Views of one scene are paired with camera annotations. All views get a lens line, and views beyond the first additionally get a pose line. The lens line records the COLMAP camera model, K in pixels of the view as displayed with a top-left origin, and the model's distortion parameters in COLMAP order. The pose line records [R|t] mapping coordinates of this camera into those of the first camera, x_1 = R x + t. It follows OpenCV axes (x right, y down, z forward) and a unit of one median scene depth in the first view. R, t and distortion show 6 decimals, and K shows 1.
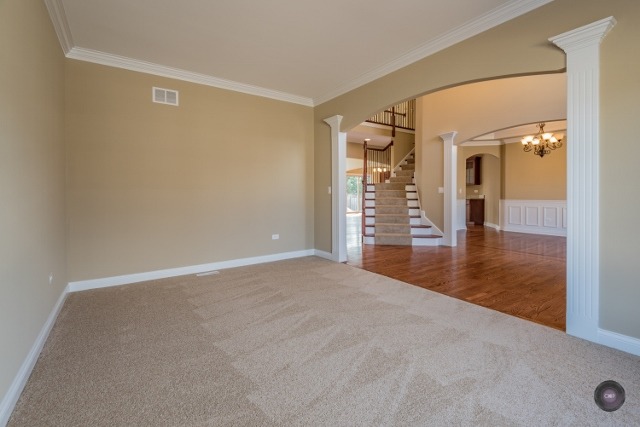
lens RADIAL K [[297.2, 0, 319.7], [0, 297.2, 190.3], [0, 0, 1]] dist [0.009015, -0.000322]
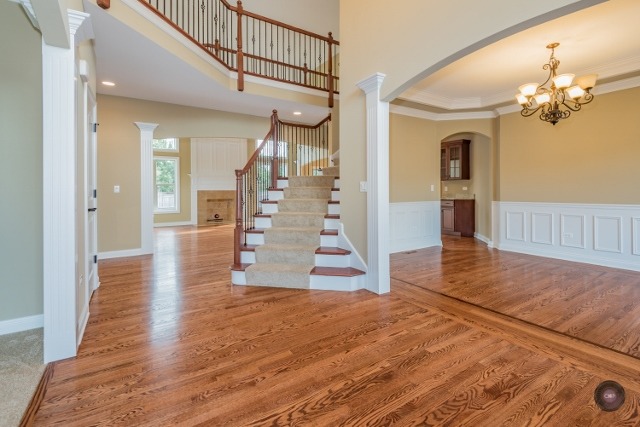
lens RADIAL K [[302.5, 0, 319.8], [0, 302.5, 183.4], [0, 0, 1]] dist [0.017565, -0.001019]
pose [[0.999360, -0.001699, -0.035723, 0.260476], [0.001229, 0.999912, -0.013188, 0.000609], [0.035743, 0.013136, 0.999275, 0.332824]]
